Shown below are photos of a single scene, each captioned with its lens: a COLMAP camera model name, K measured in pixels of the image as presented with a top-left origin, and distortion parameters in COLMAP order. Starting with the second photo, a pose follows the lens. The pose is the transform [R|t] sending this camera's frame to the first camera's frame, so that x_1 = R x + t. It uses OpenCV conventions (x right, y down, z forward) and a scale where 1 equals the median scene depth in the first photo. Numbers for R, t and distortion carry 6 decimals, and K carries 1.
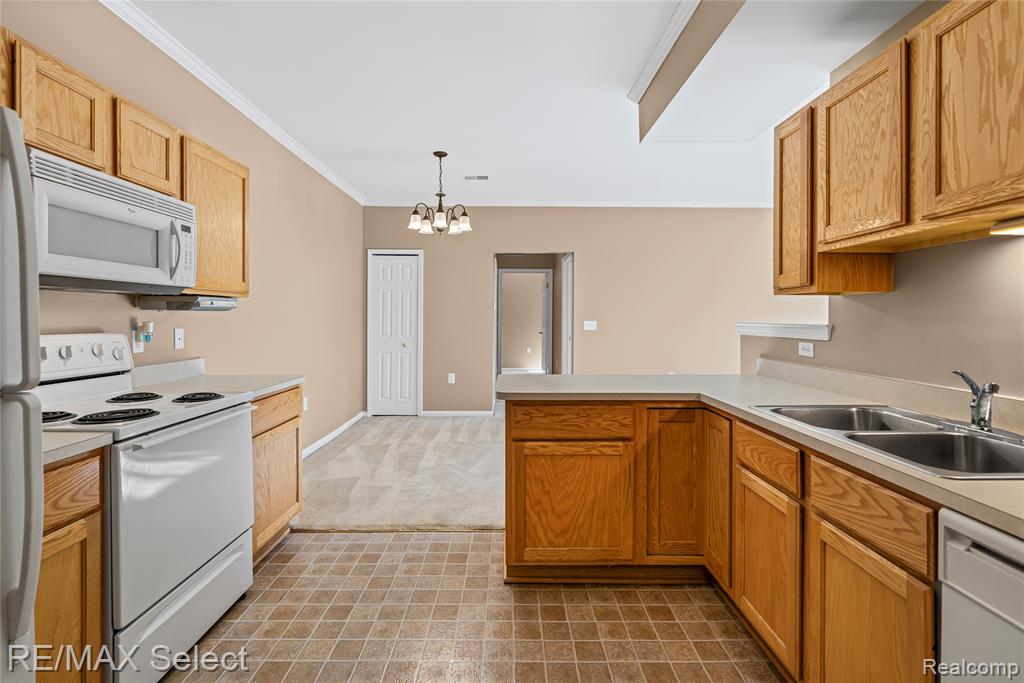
lens RADIAL K [[475.0, 0, 505.3], [0, 475.0, 320.1], [0, 0, 1]] dist [-0.001410, 0.000170]
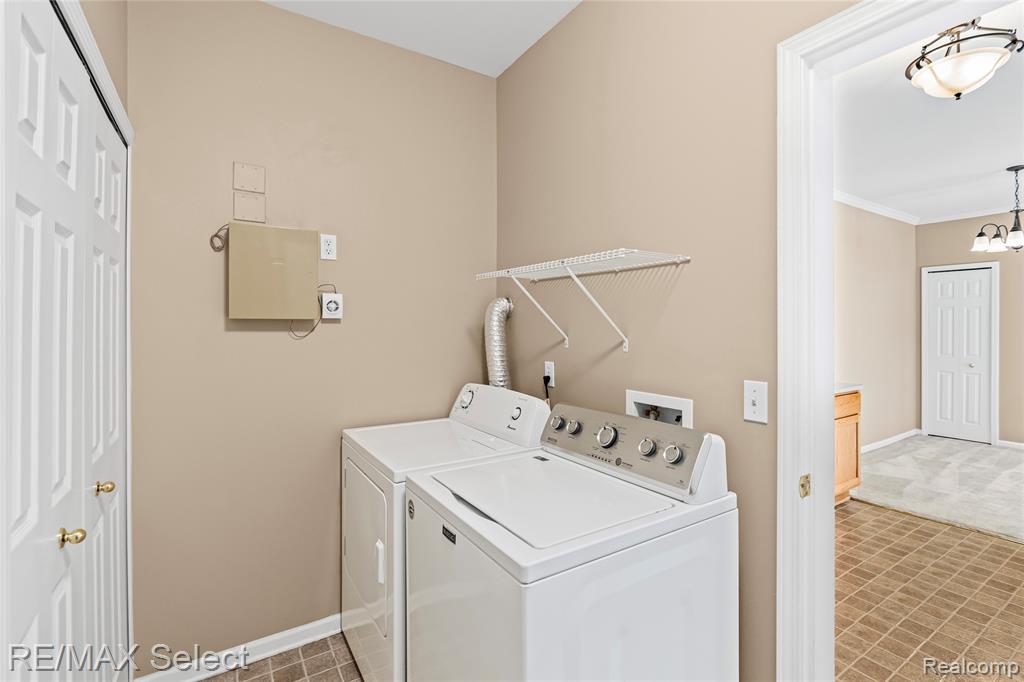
lens RADIAL K [[479.3, 0, 514.9], [0, 479.3, 326.7], [0, 0, 1]] dist [-0.003741, -0.000496]
pose [[0.550102, -0.003937, -0.835088, 0.108518], [-0.001000, 0.999985, -0.005374, -0.024990], [0.835097, 0.003791, 0.550090, -0.371273]]
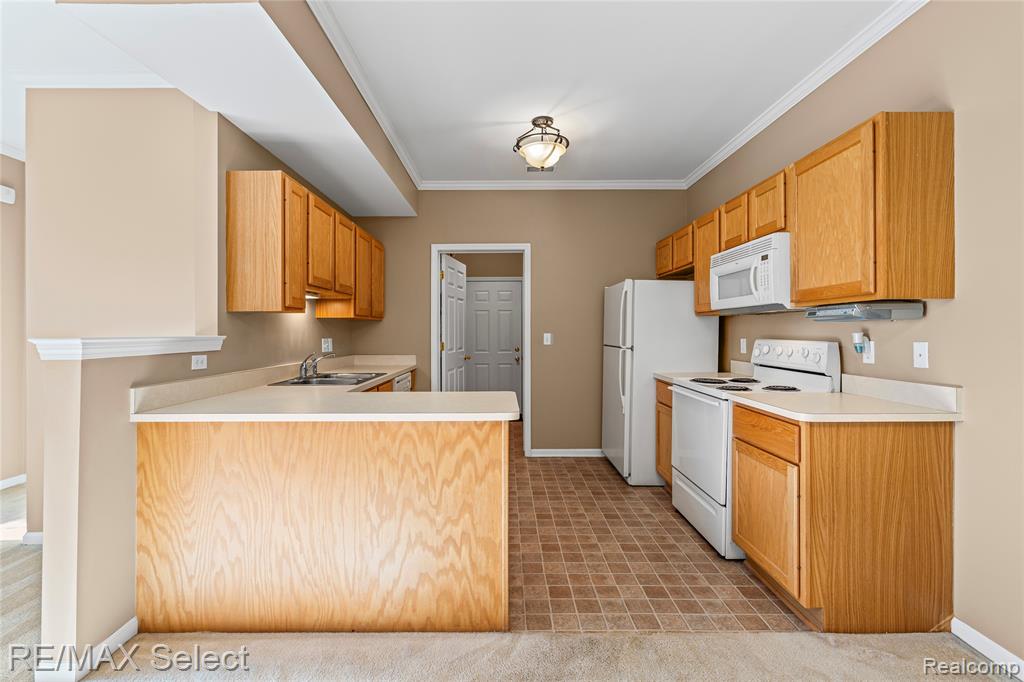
lens RADIAL K [[454.4, 0, 519.8], [0, 454.4, 332.7], [0, 0, 1]] dist [-0.006750, 0.000355]
pose [[-0.999227, 0.001600, -0.039277, 0.006609], [0.001399, 0.999986, 0.005146, -0.002053], [0.039285, 0.005087, -0.999215, 1.243706]]
